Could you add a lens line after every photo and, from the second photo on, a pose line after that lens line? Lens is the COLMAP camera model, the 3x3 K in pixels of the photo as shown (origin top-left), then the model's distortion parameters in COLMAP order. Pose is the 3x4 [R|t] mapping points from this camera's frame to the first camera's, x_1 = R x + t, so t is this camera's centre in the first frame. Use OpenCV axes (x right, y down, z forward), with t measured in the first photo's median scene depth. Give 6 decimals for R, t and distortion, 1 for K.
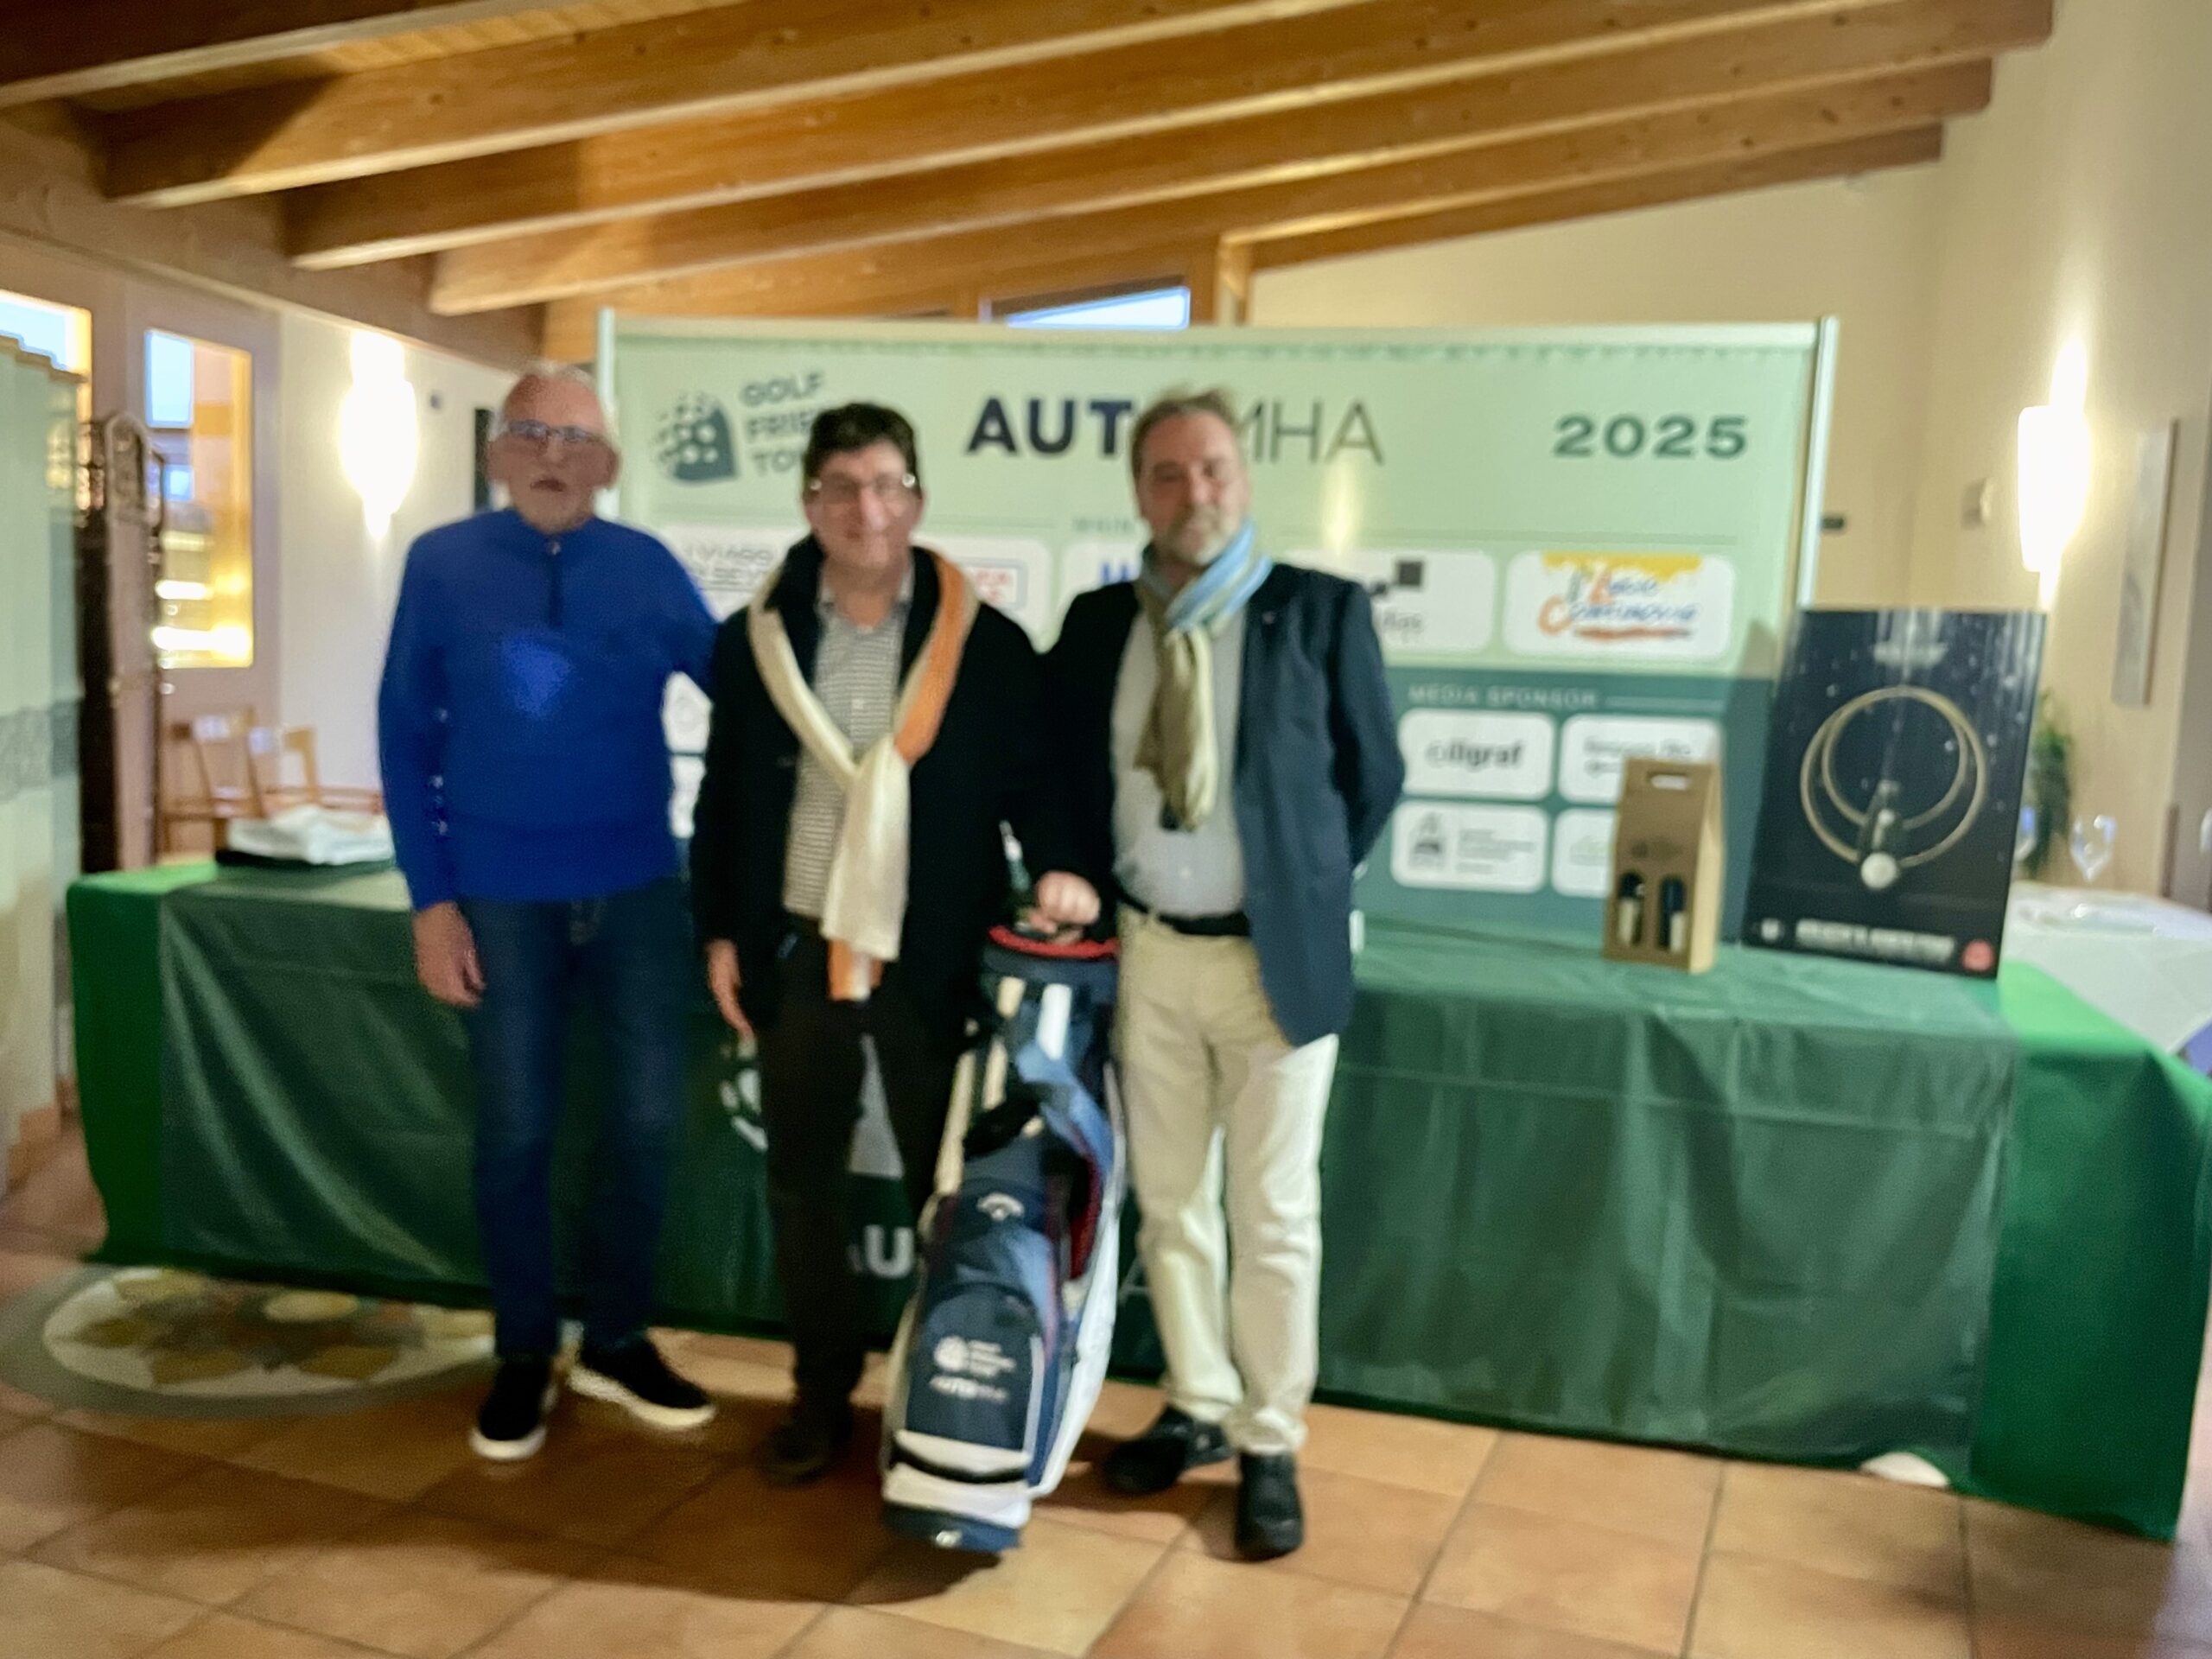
lens RADIAL K [[2017.5, 0, 1109.5], [0, 2017.5, 834.3], [0, 0, 1]] dist [0.060454, -0.116366]
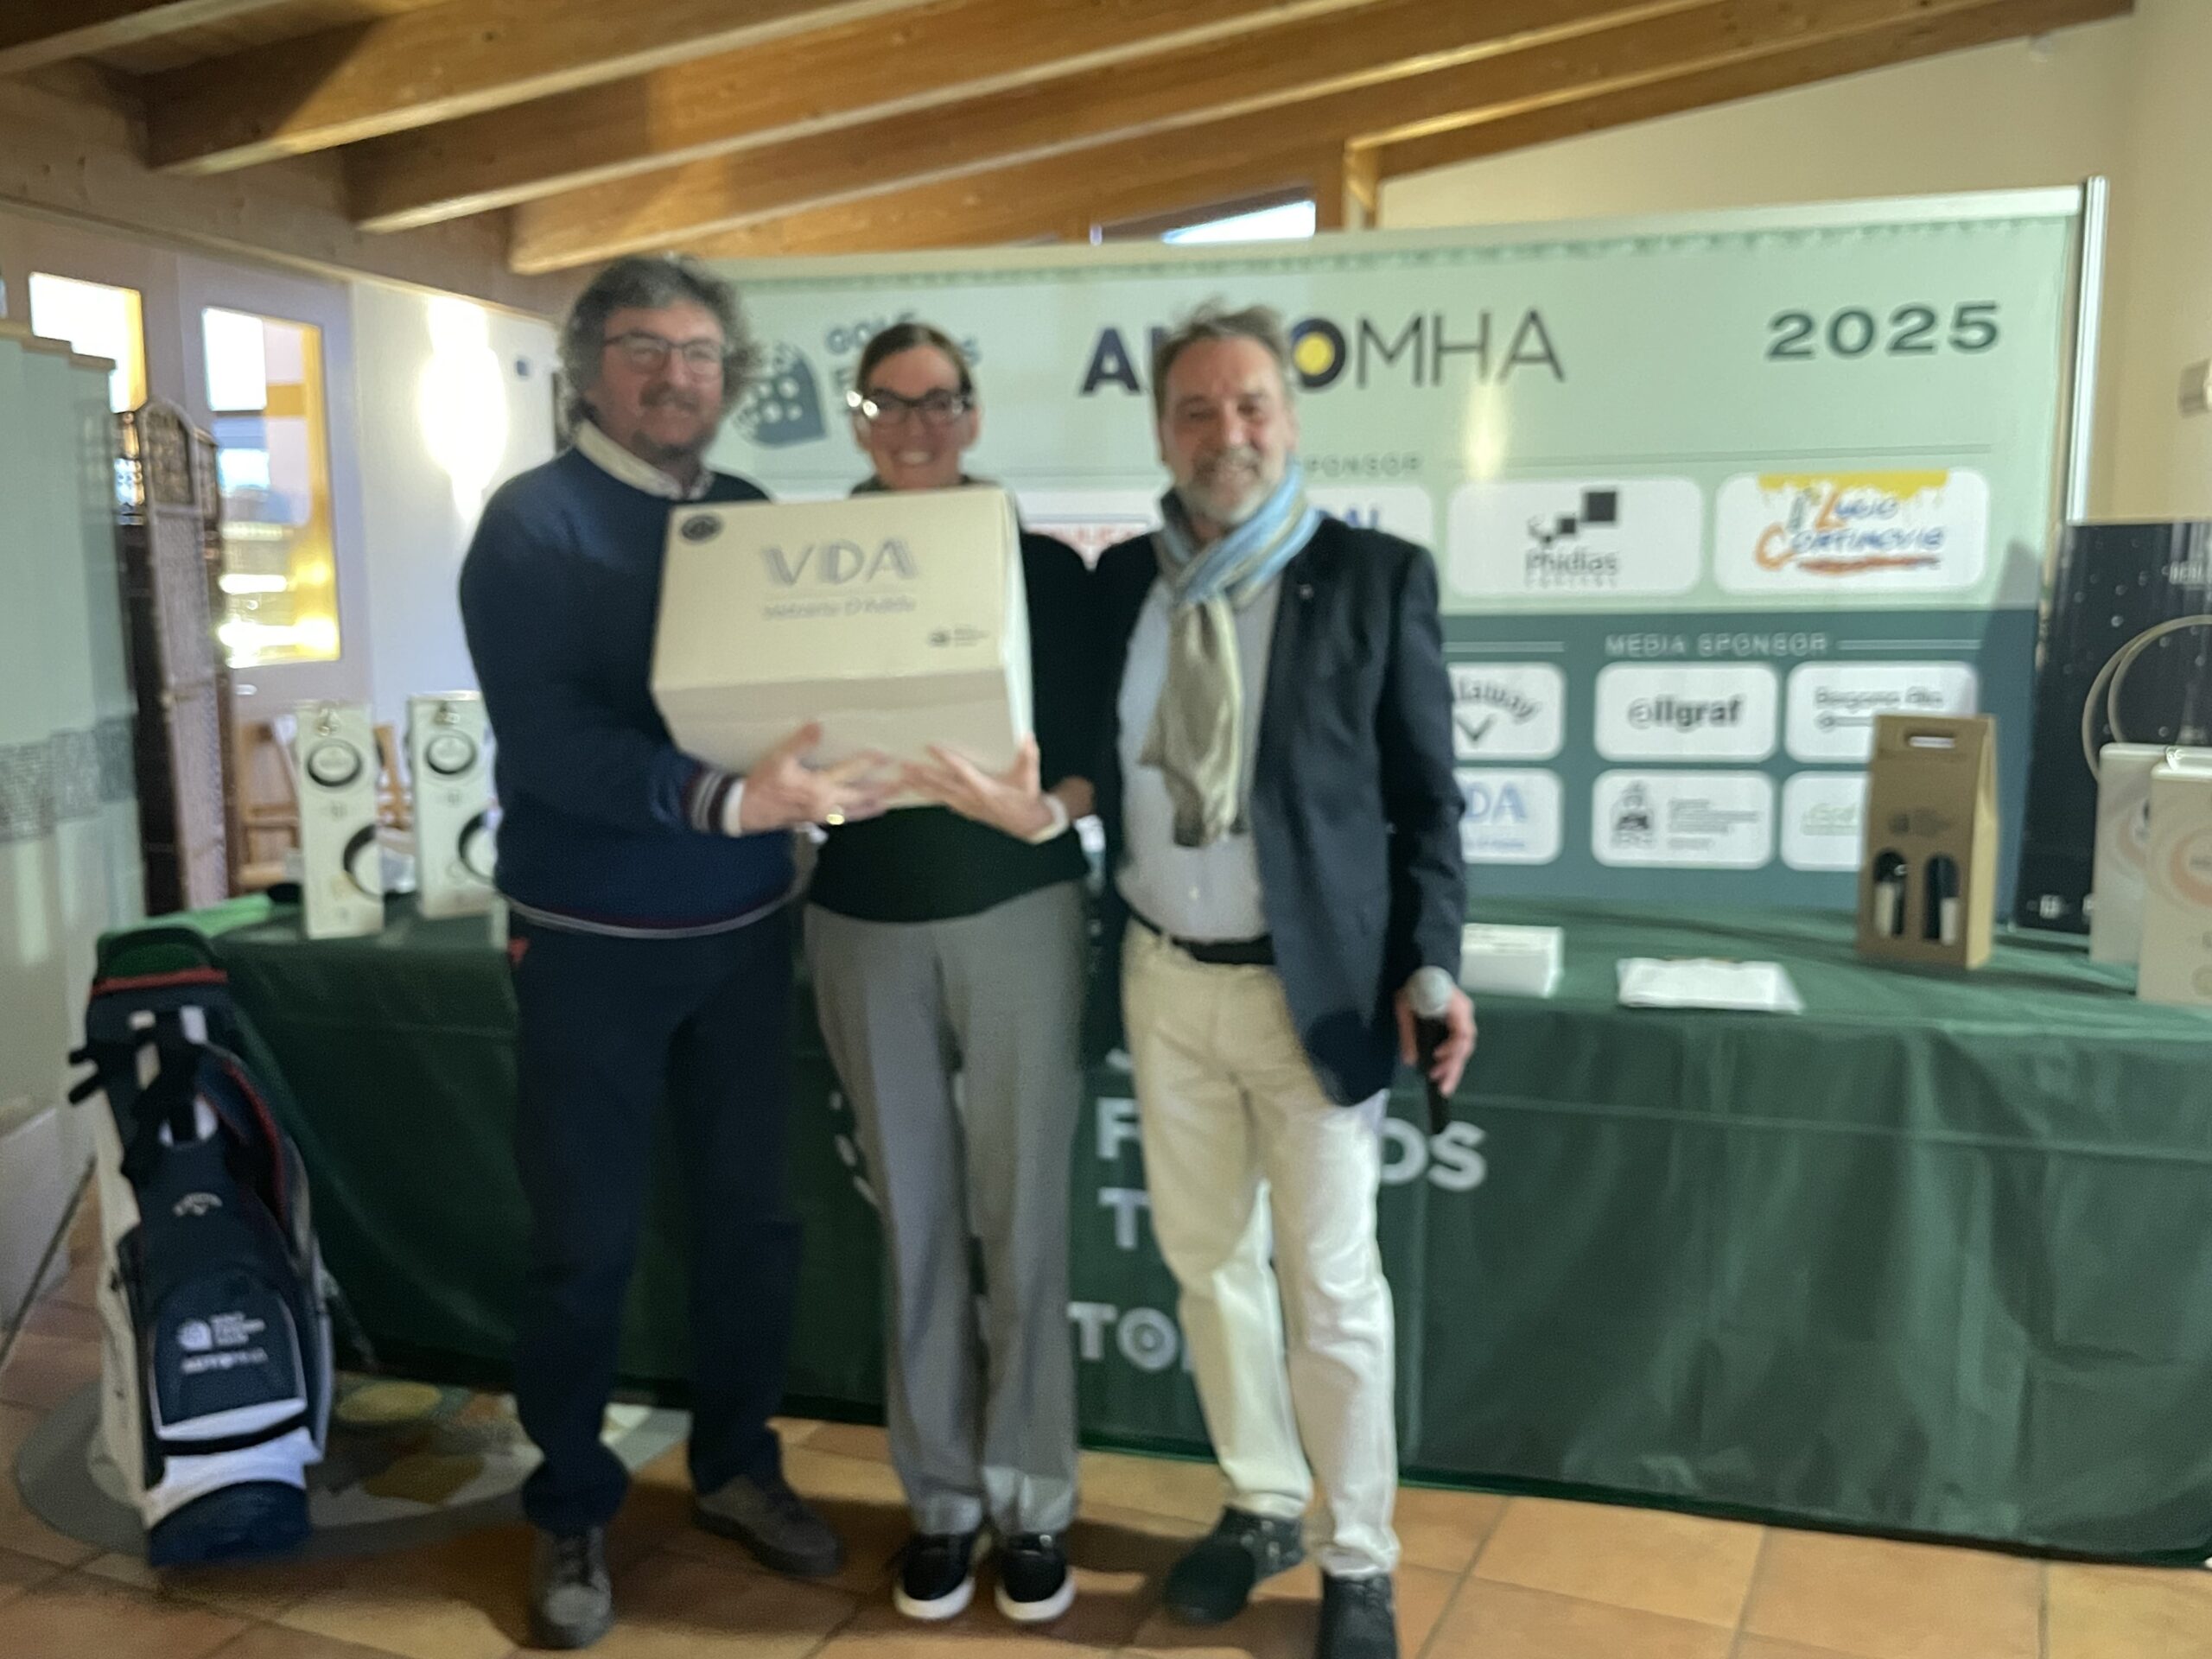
lens RADIAL K [[2023.2, 0, 1143.0], [0, 2023.2, 824.6], [0, 0, 1]] dist [0.045463, -0.075380]
pose [[0.997758, -0.043216, -0.051093, -0.007597], [0.044606, 0.998656, 0.026386, -0.024636], [0.049884, -0.028606, 0.998345, 0.120482]]
